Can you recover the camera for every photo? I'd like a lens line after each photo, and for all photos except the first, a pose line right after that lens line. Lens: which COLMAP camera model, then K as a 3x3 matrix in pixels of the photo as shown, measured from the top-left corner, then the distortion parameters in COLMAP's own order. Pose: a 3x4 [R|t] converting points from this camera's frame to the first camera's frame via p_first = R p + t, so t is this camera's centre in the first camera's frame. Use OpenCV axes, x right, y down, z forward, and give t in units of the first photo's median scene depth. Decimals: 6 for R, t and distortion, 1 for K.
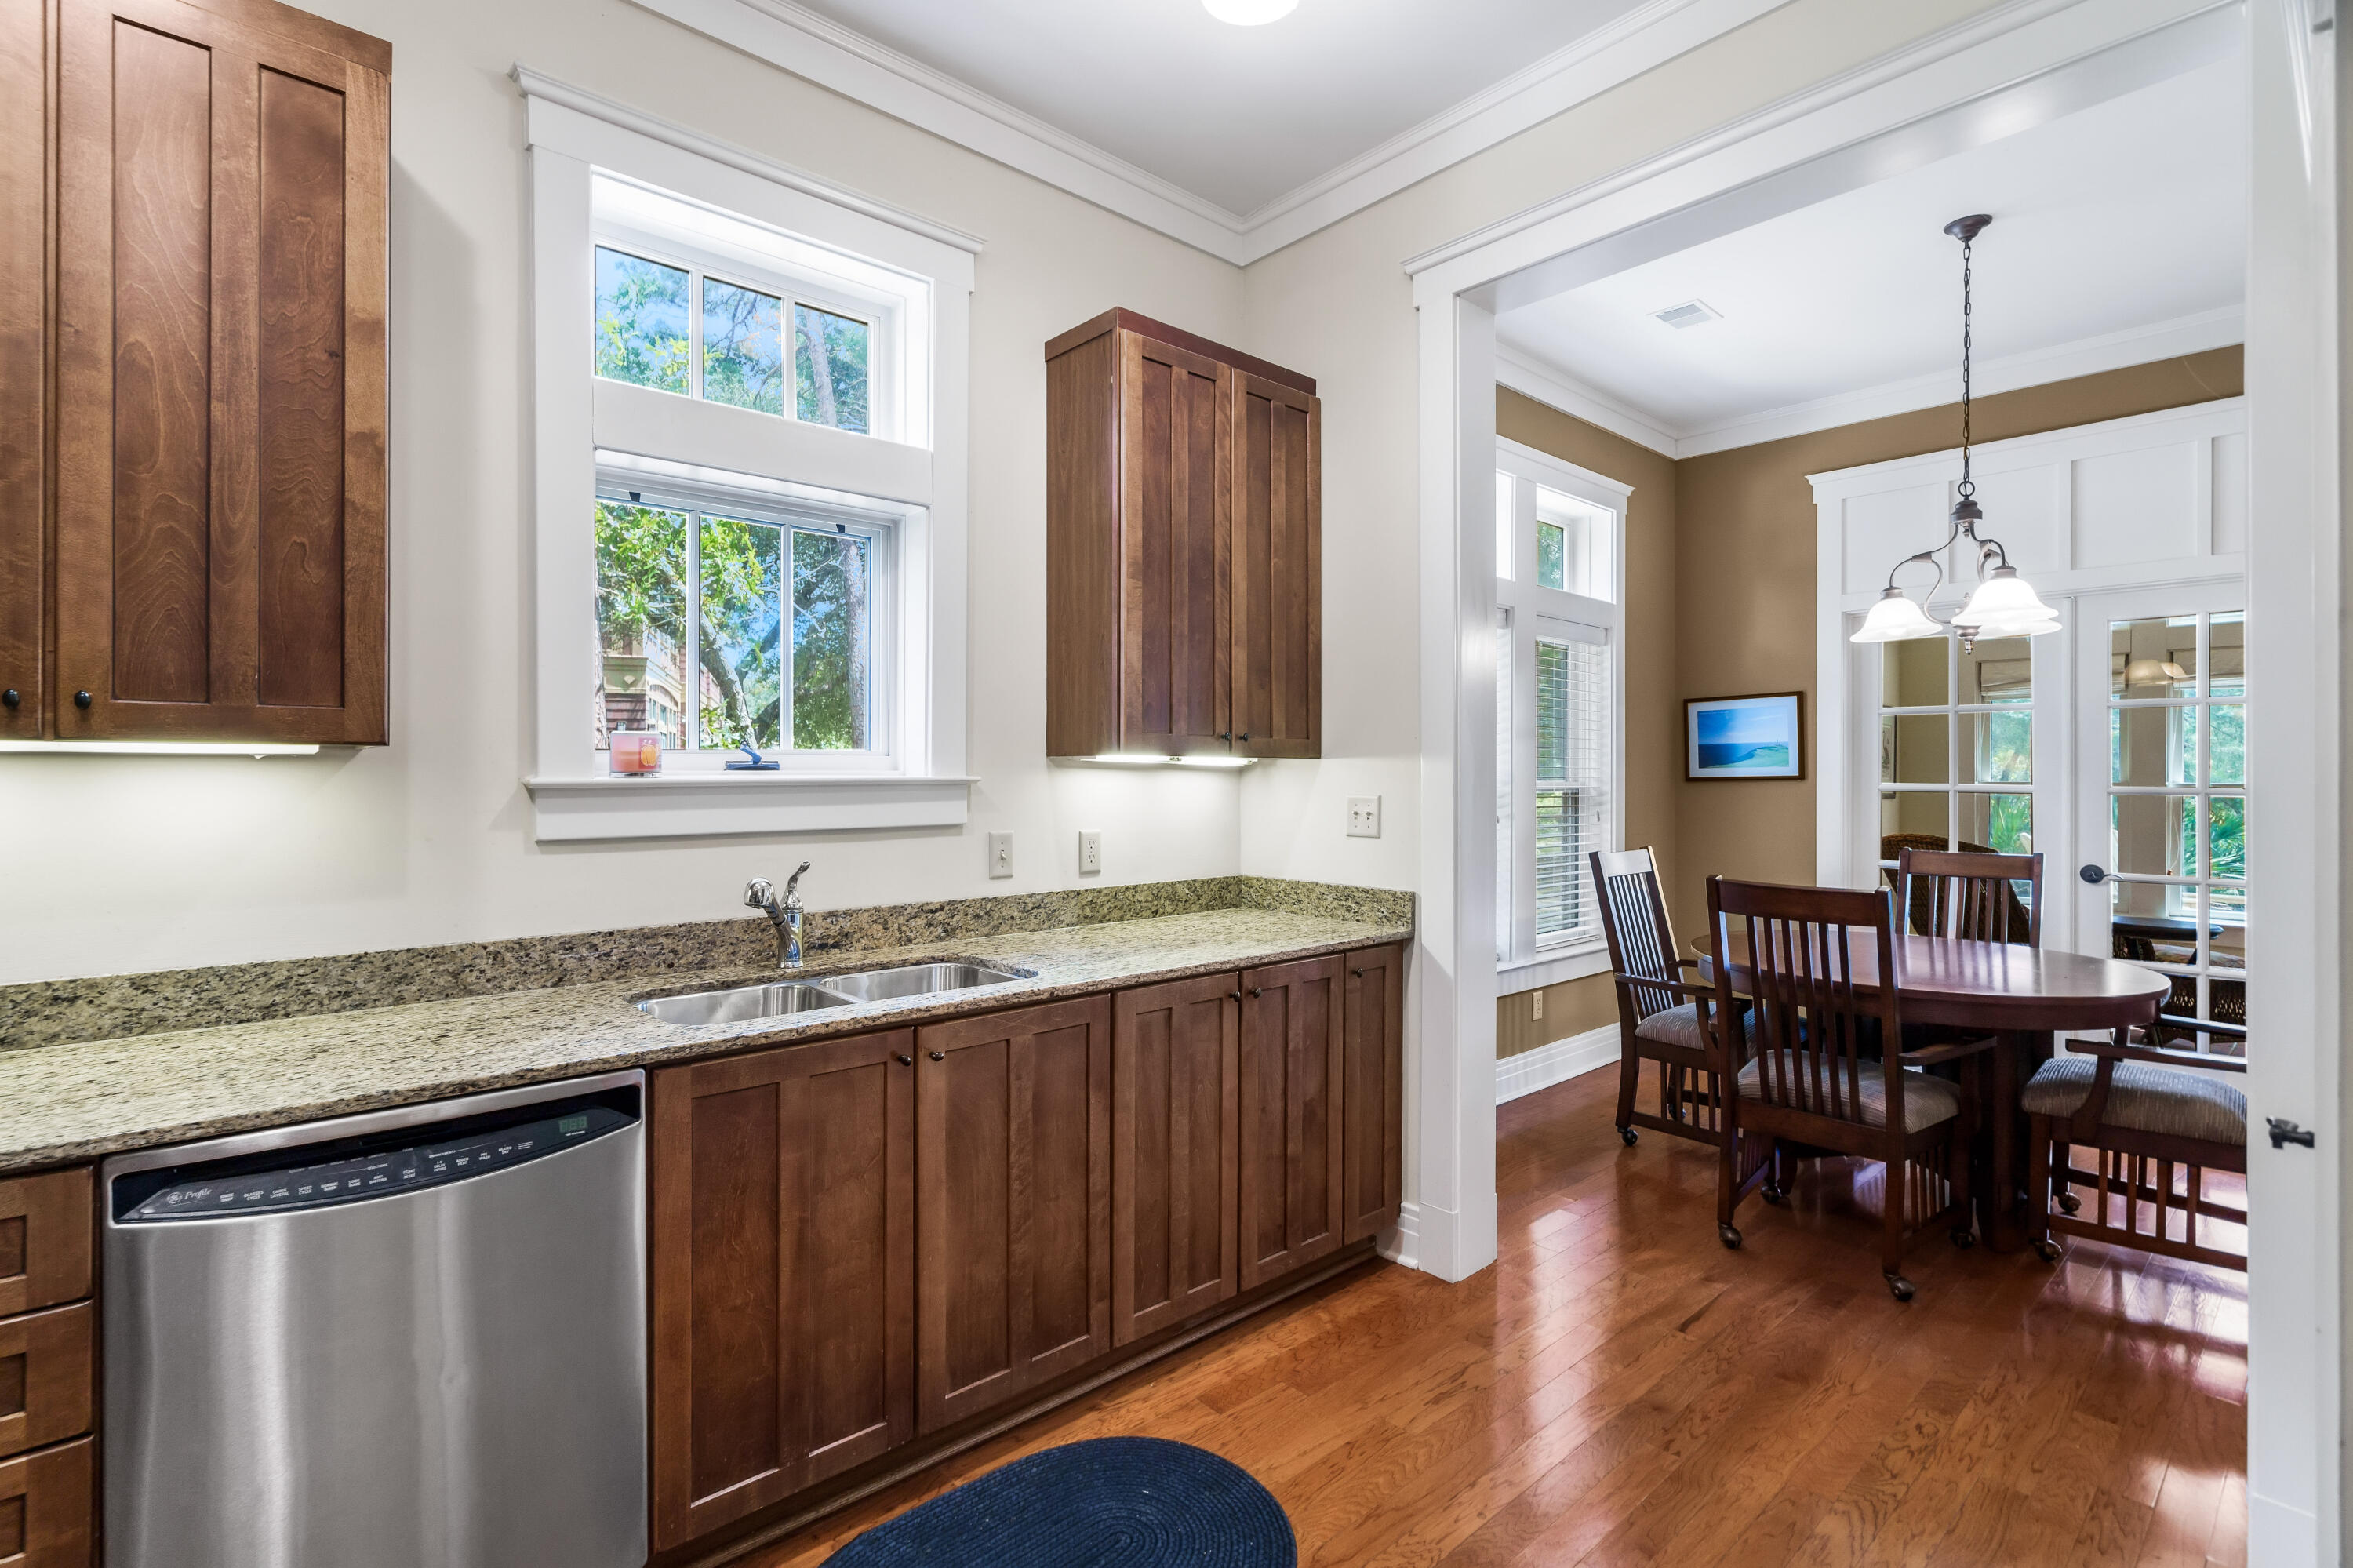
lens RADIAL K [[1084.2, 0, 1154.0], [0, 1084.2, 772.2], [0, 0, 1]] dist [-0.003562, 0.001118]
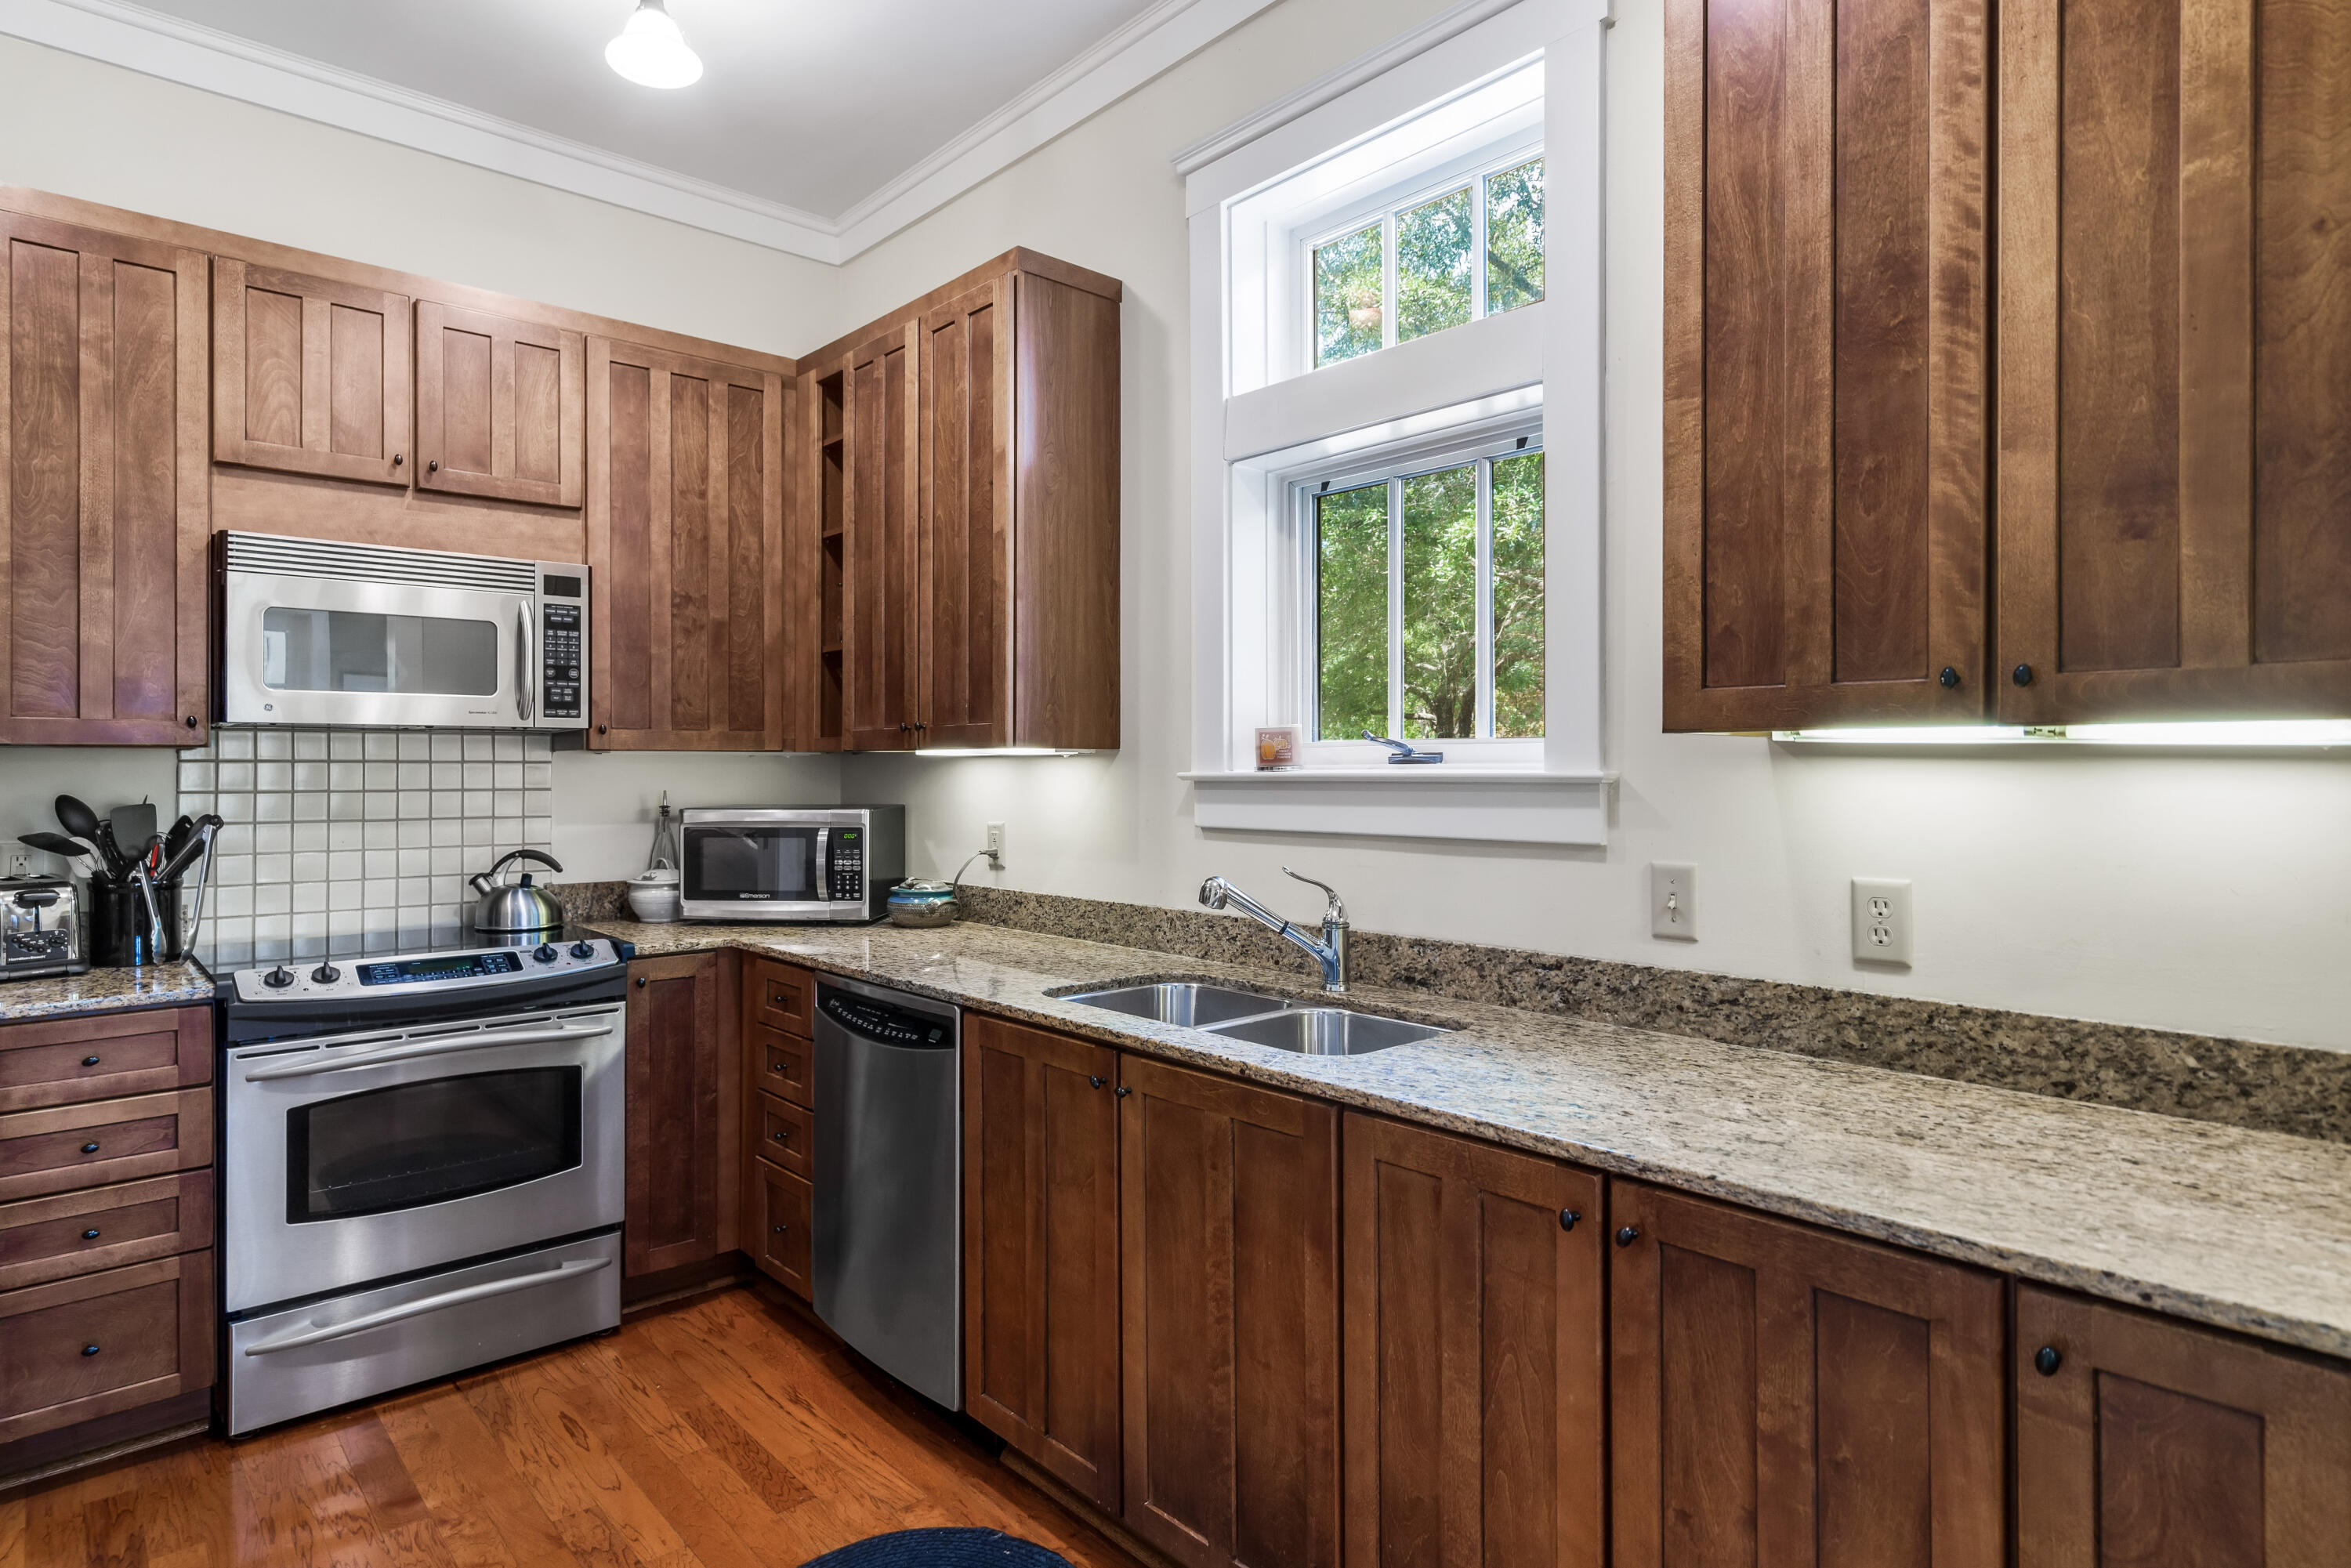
lens RADIAL K [[1269.5, 0, 1158.9], [0, 1269.5, 763.3], [0, 0, 1]] dist [0.010087, -0.001668]
pose [[0.007977, -0.004599, -0.999958, 0.770762], [0.001859, 0.999988, -0.004584, 0.002476], [0.999966, -0.001822, 0.007986, 0.959083]]
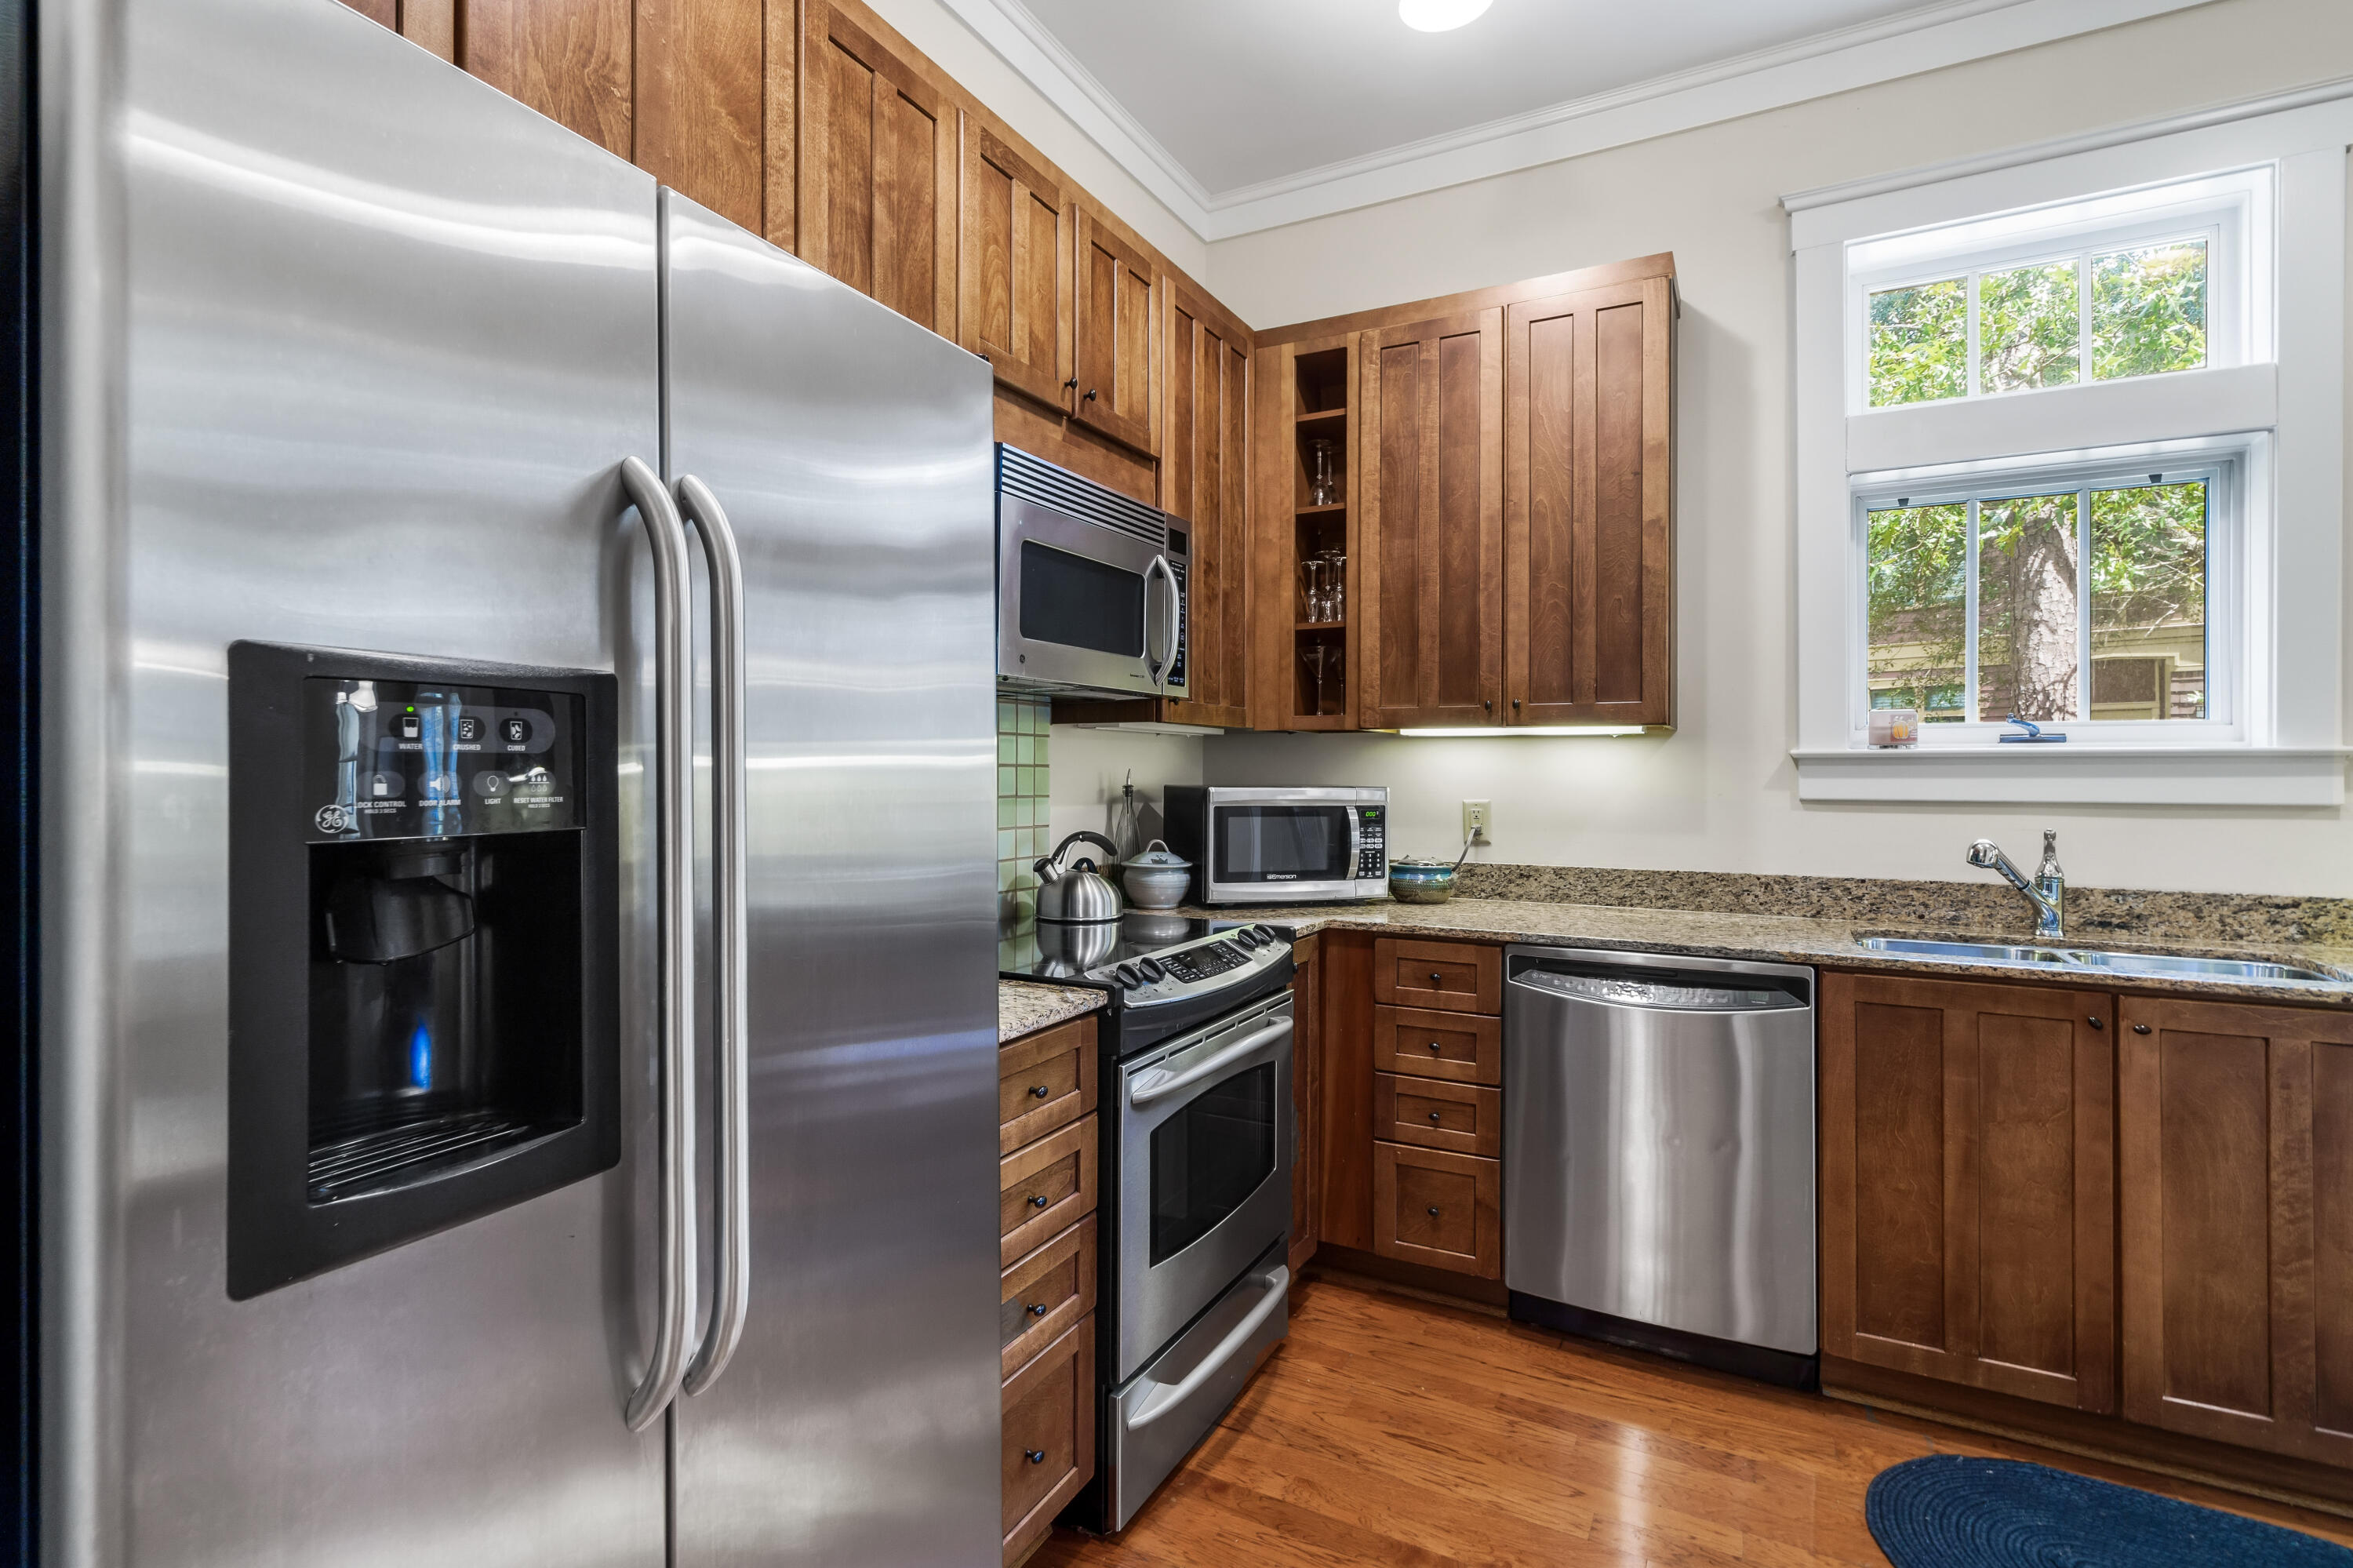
lens RADIAL K [[1150.2, 0, 1169.2], [0, 1150.2, 764.6], [0, 0, 1]] dist [0.012909, -0.000801]
pose [[0.353931, -0.004062, -0.935263, 0.431268], [-0.002960, 0.999981, -0.005463, 0.032630], [0.935267, 0.004702, 0.353912, -0.163541]]
